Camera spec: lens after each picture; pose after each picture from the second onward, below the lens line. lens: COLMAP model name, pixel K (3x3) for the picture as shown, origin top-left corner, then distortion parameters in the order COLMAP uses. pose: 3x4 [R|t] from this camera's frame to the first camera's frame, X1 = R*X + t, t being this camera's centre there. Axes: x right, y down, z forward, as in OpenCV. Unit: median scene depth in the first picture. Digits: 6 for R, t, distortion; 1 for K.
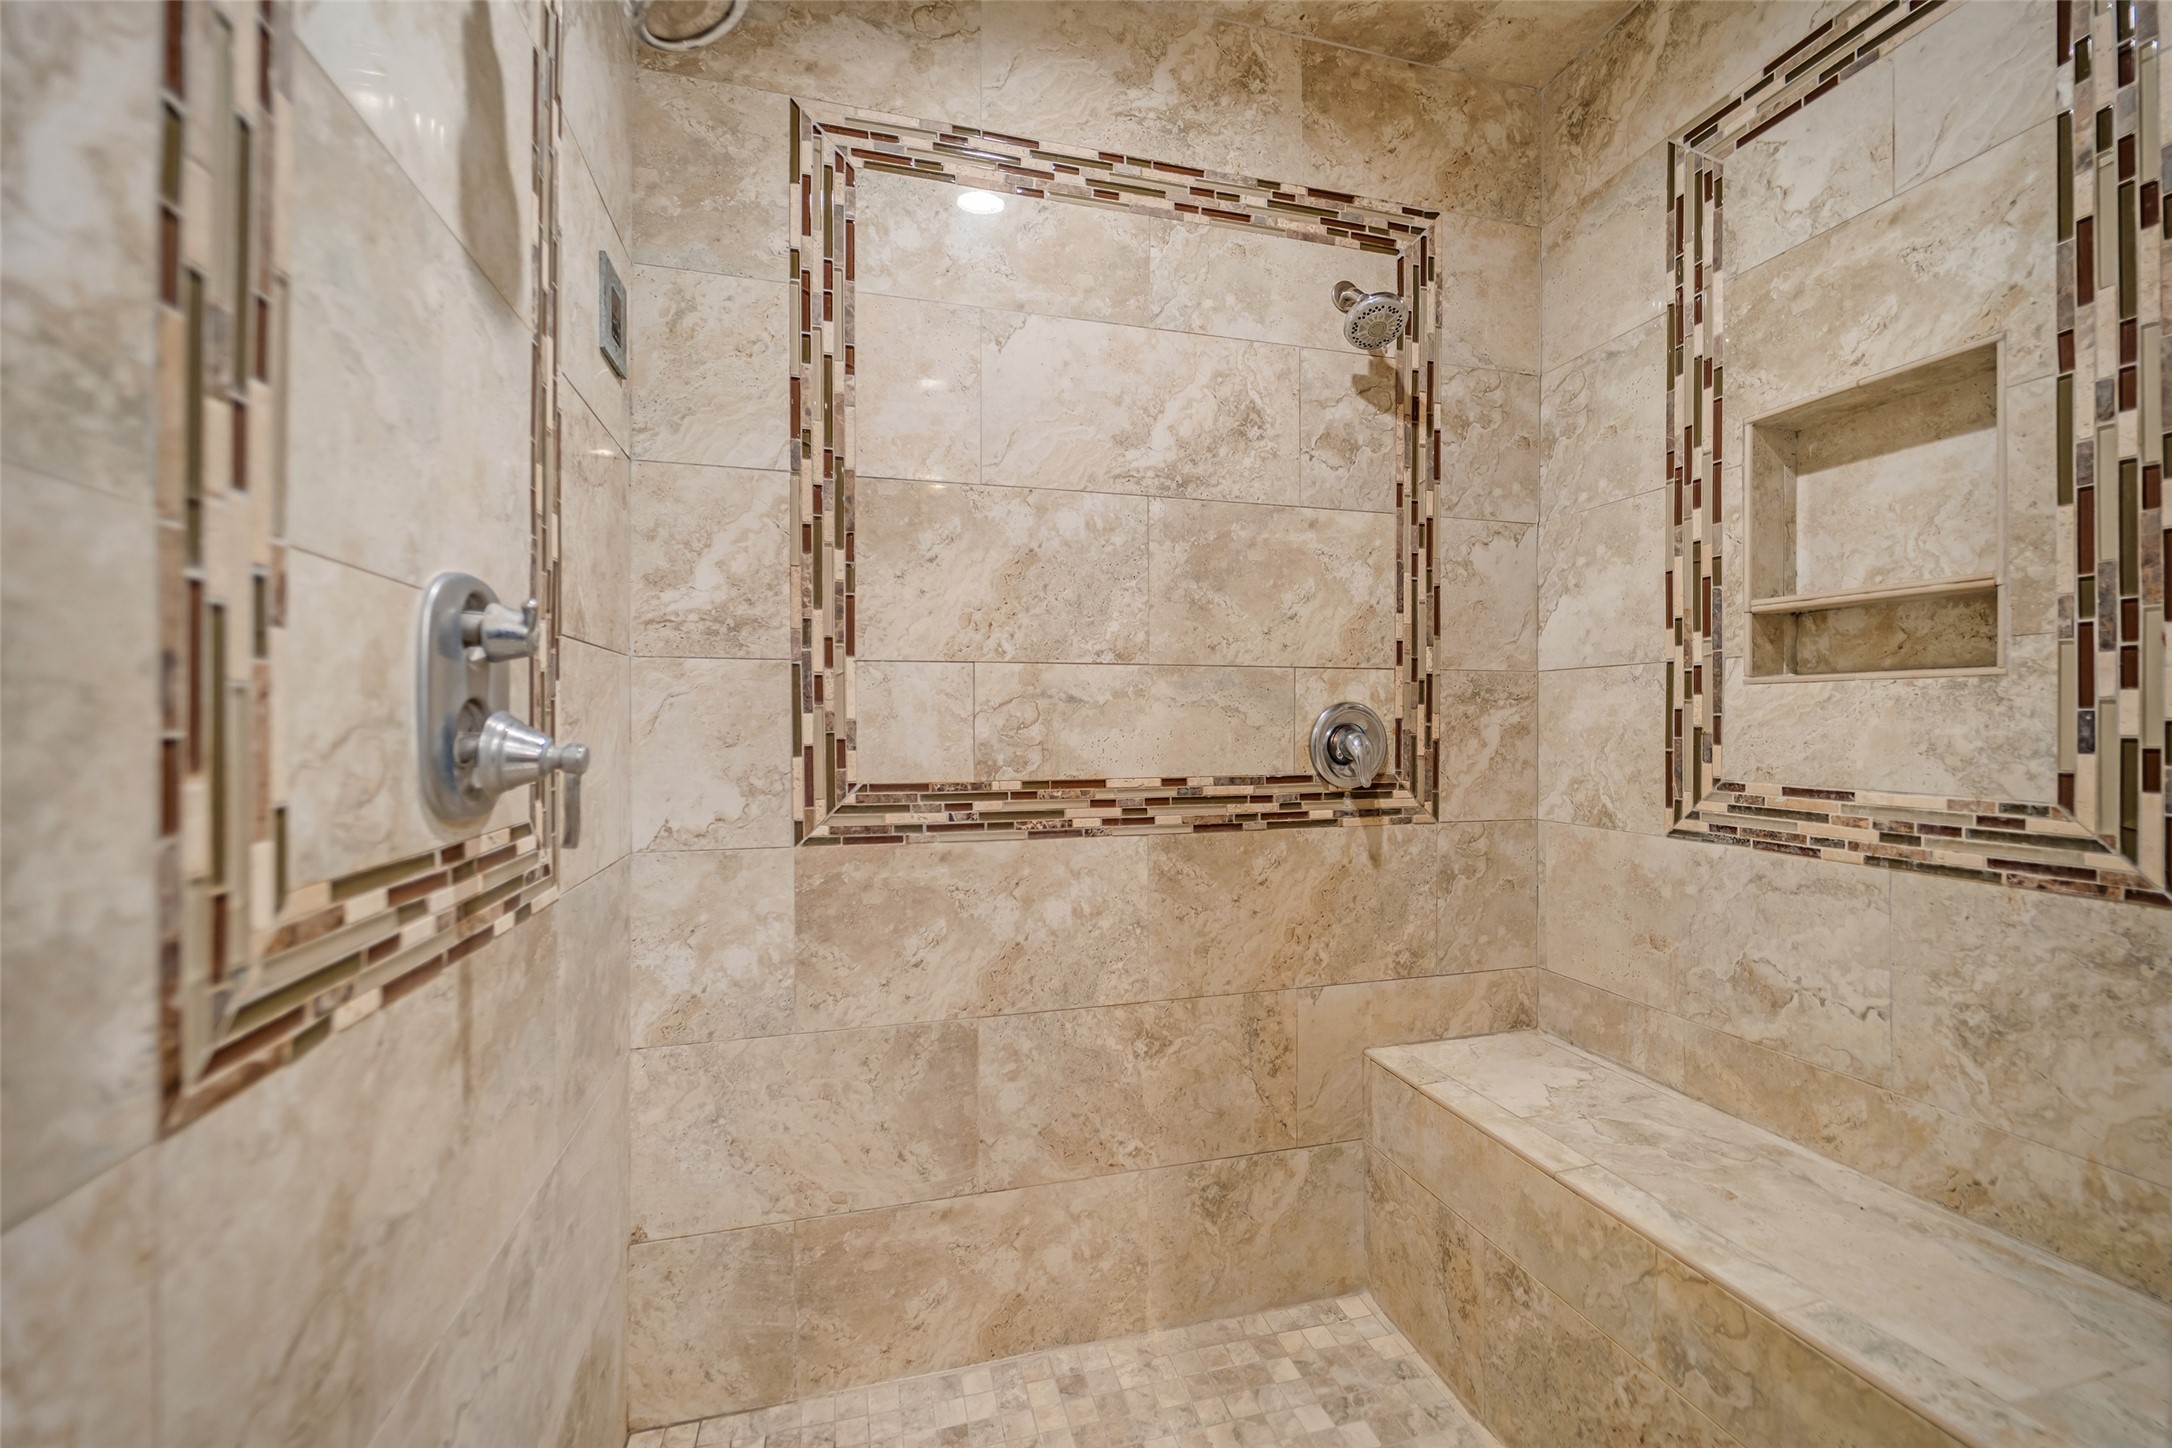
lens RADIAL K [[879.0, 0, 1083.7], [0, 879.0, 723.7], [0, 0, 1]] dist [-0.001606, -0.001304]
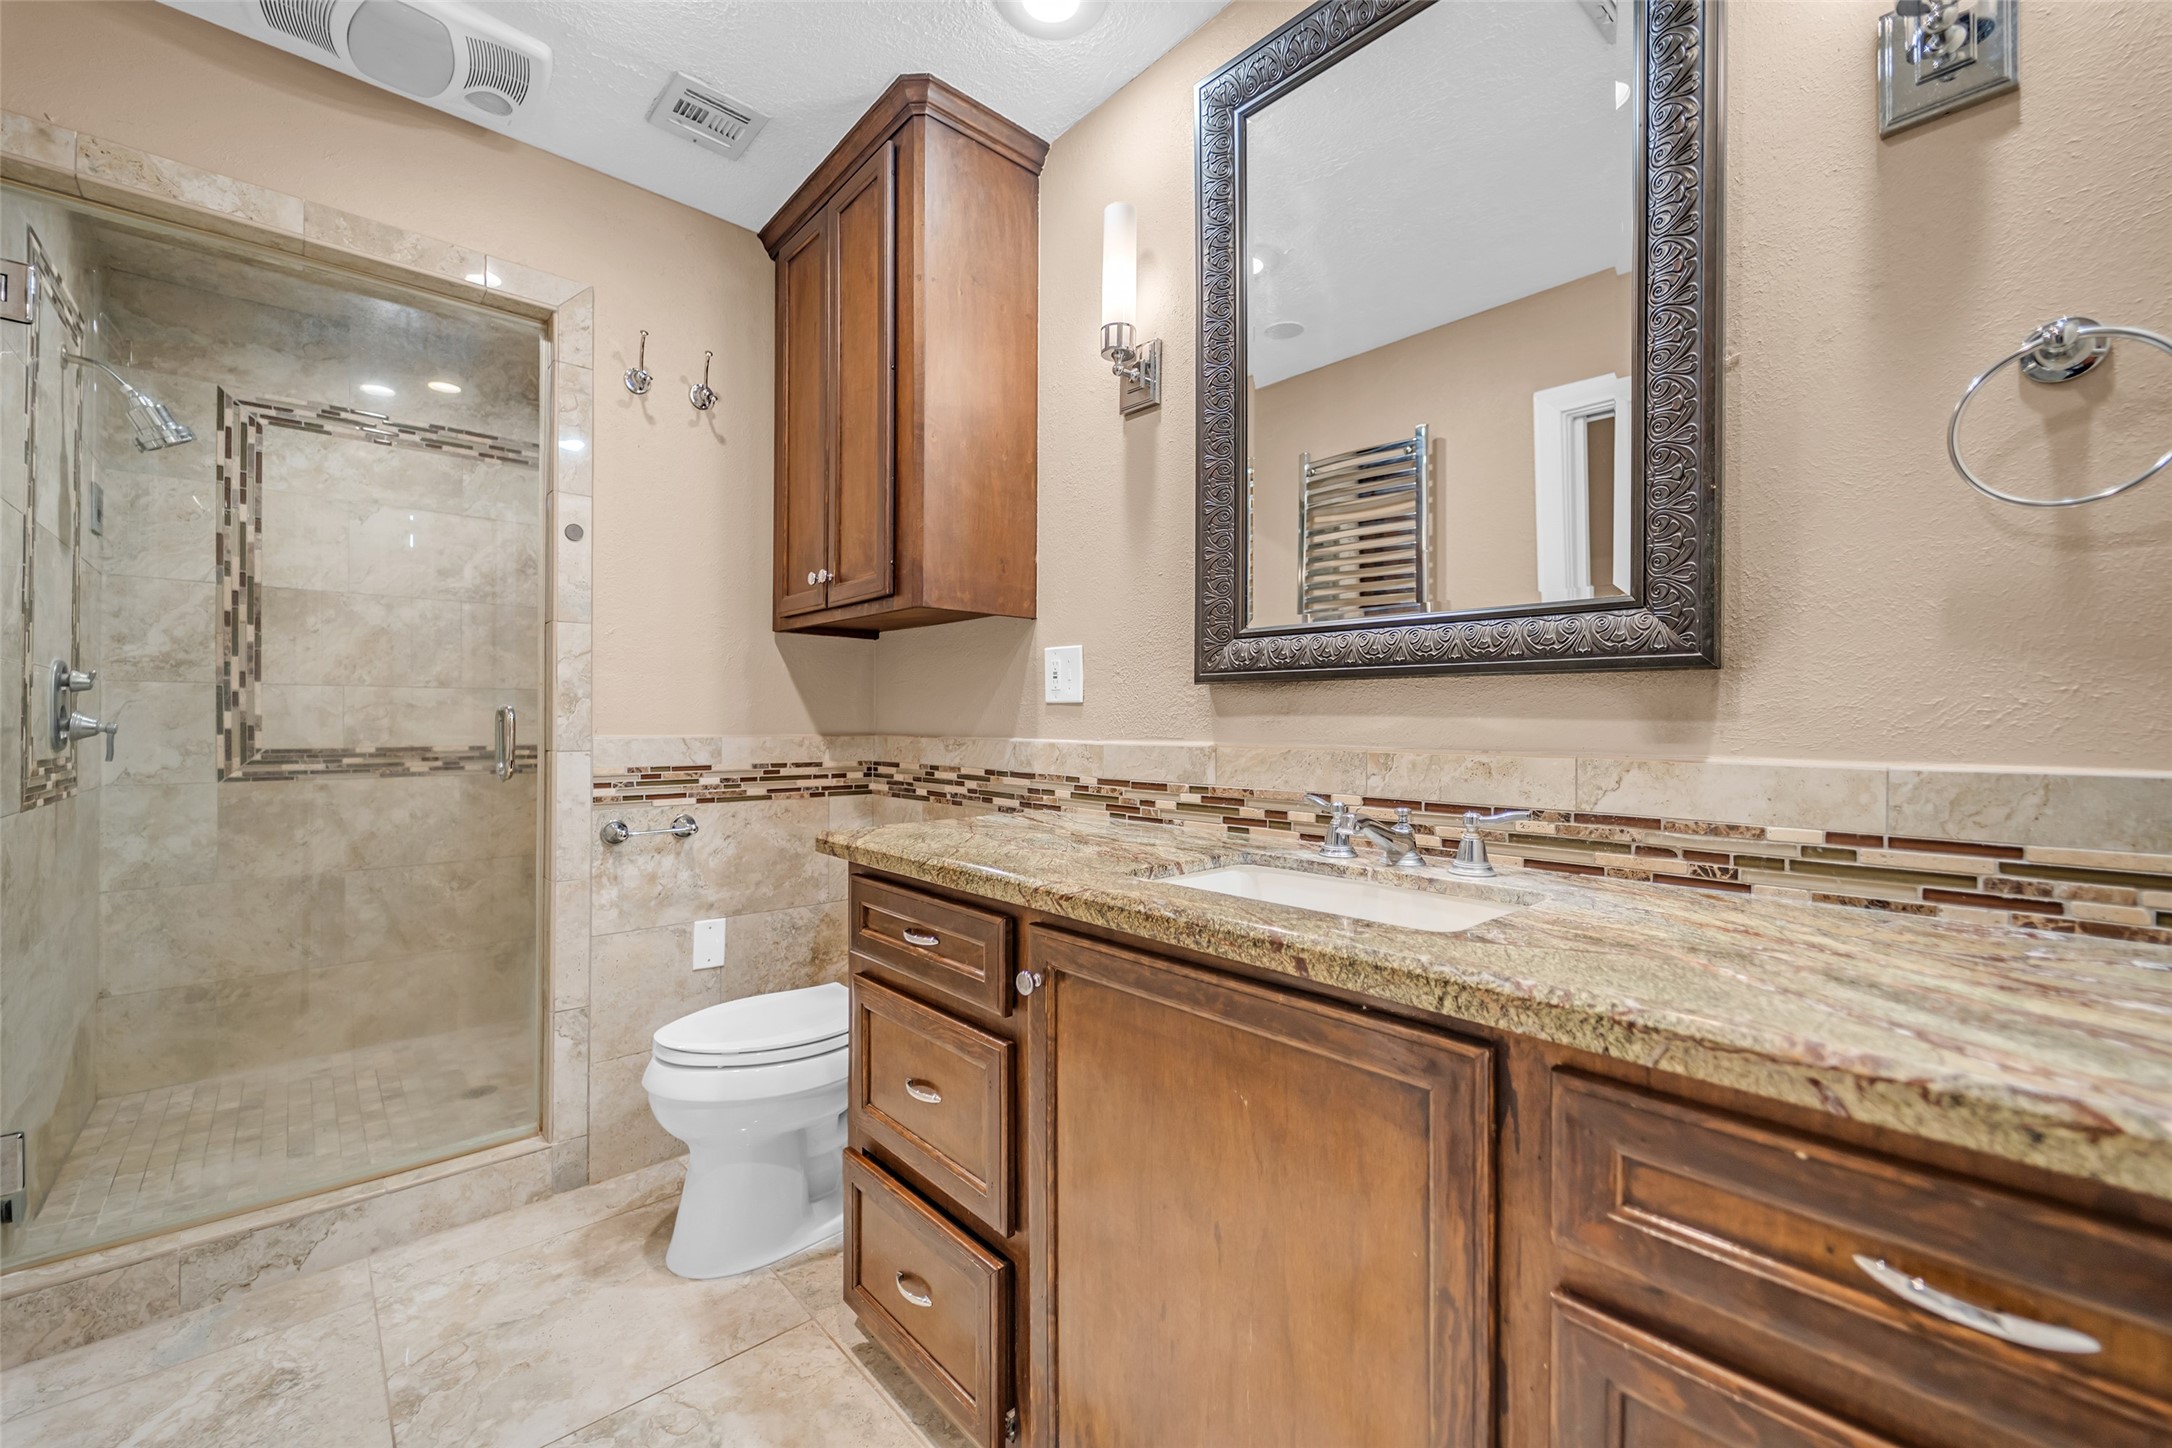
lens RADIAL K [[879.0, 0, 1093.1], [0, 879.0, 721.5], [0, 0, 1]] dist [-0.001606, -0.001304]
pose [[0.891732, 0.004054, 0.452546, 0.482950], [-0.002763, 0.999990, -0.003515, 0.010737], [-0.452556, 0.001884, 0.891734, -1.492018]]
